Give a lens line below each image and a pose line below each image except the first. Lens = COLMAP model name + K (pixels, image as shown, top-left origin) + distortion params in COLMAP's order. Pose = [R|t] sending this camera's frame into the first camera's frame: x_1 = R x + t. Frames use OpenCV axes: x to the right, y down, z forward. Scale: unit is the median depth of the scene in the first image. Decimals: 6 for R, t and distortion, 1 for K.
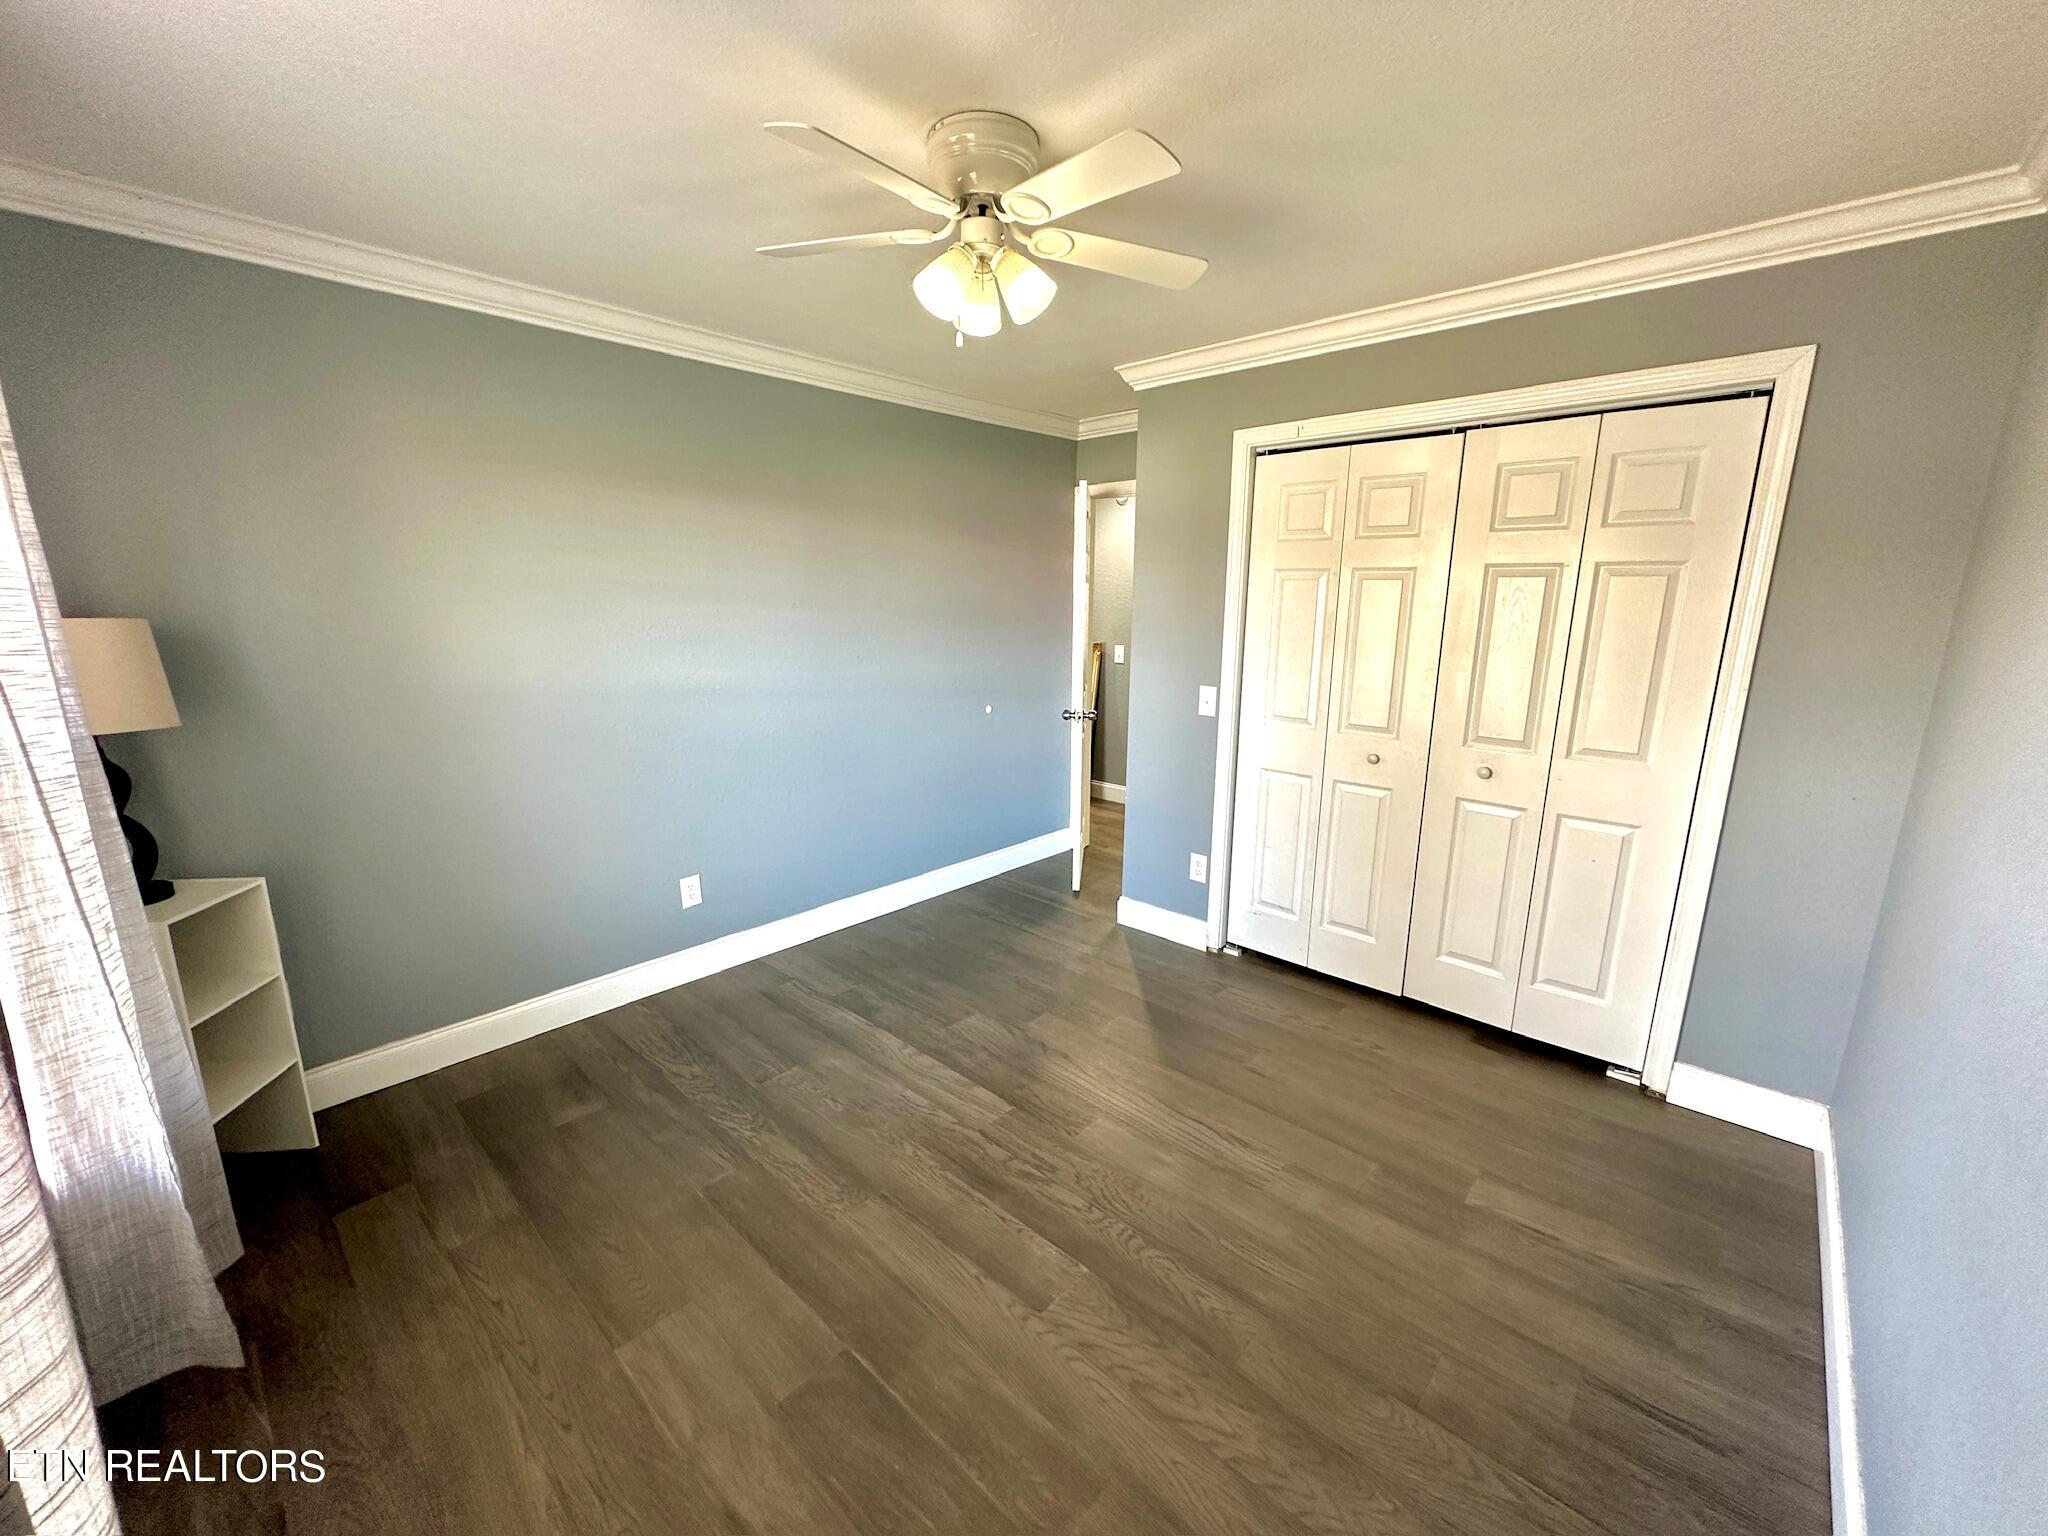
lens RADIAL K [[807.9, 0, 1024.0], [0, 807.9, 768.0], [0, 0, 1]] dist [0.001025, 0.000007]
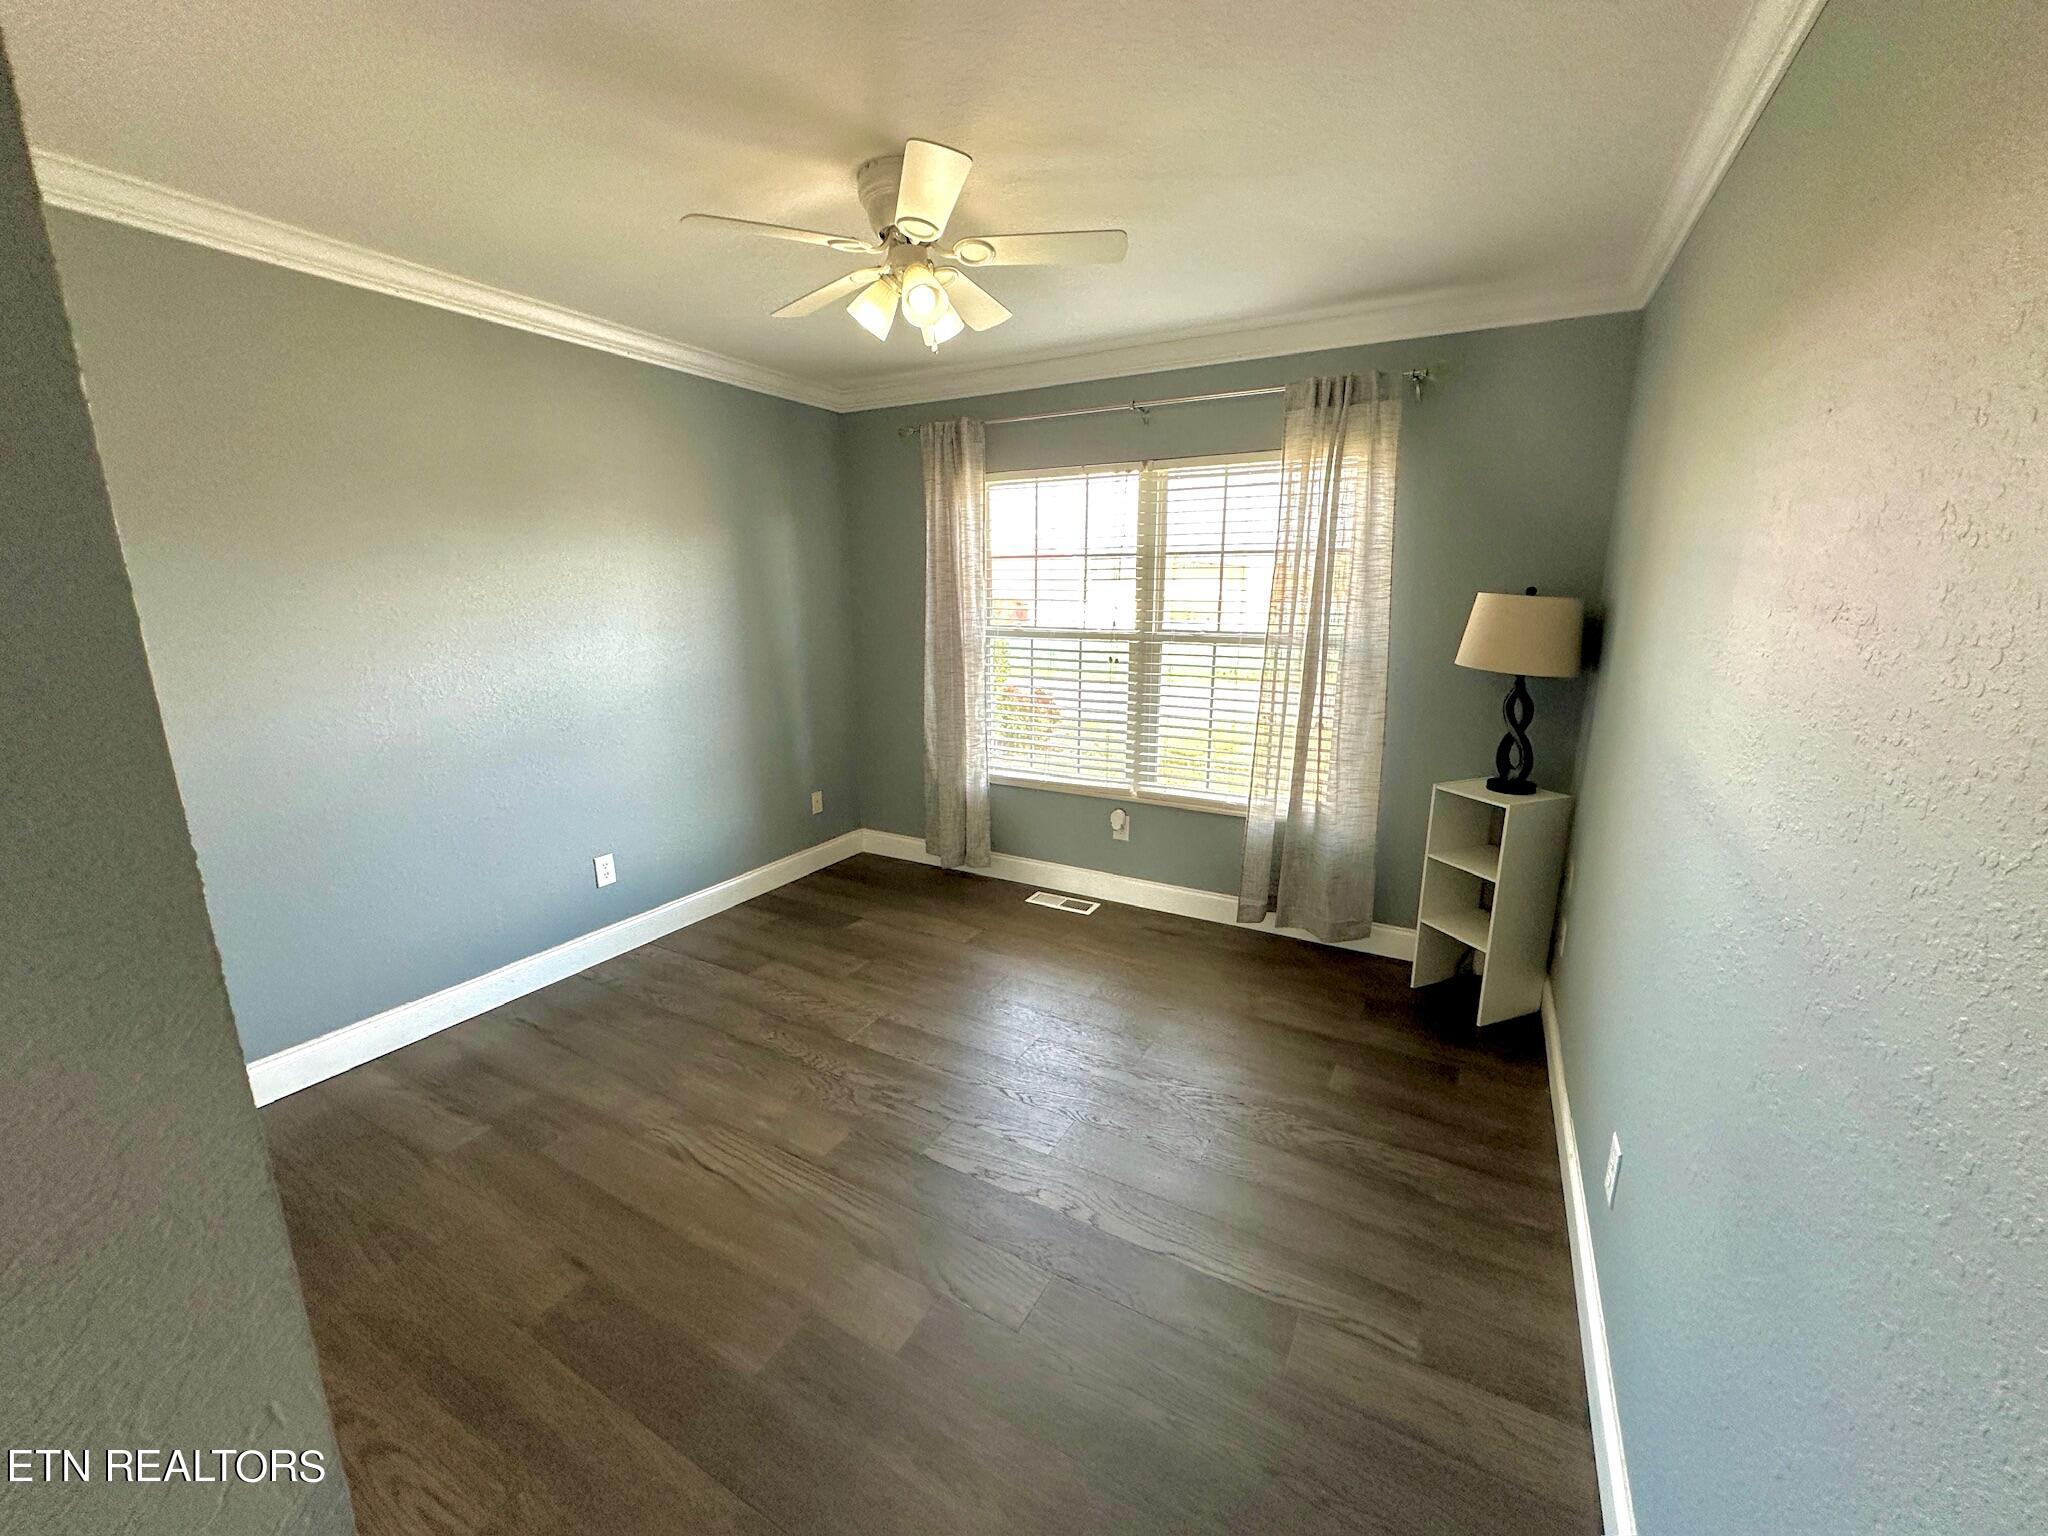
lens RADIAL K [[807.9, 0, 1024.0], [0, 807.9, 768.0], [0, 0, 1]] dist [0.001025, 0.000007]
pose [[-0.973201, 0.045835, -0.225340, 0.067183], [-0.053967, 0.907043, 0.417566, -0.400187], [0.223532, 0.418537, -0.880262, 1.919386]]
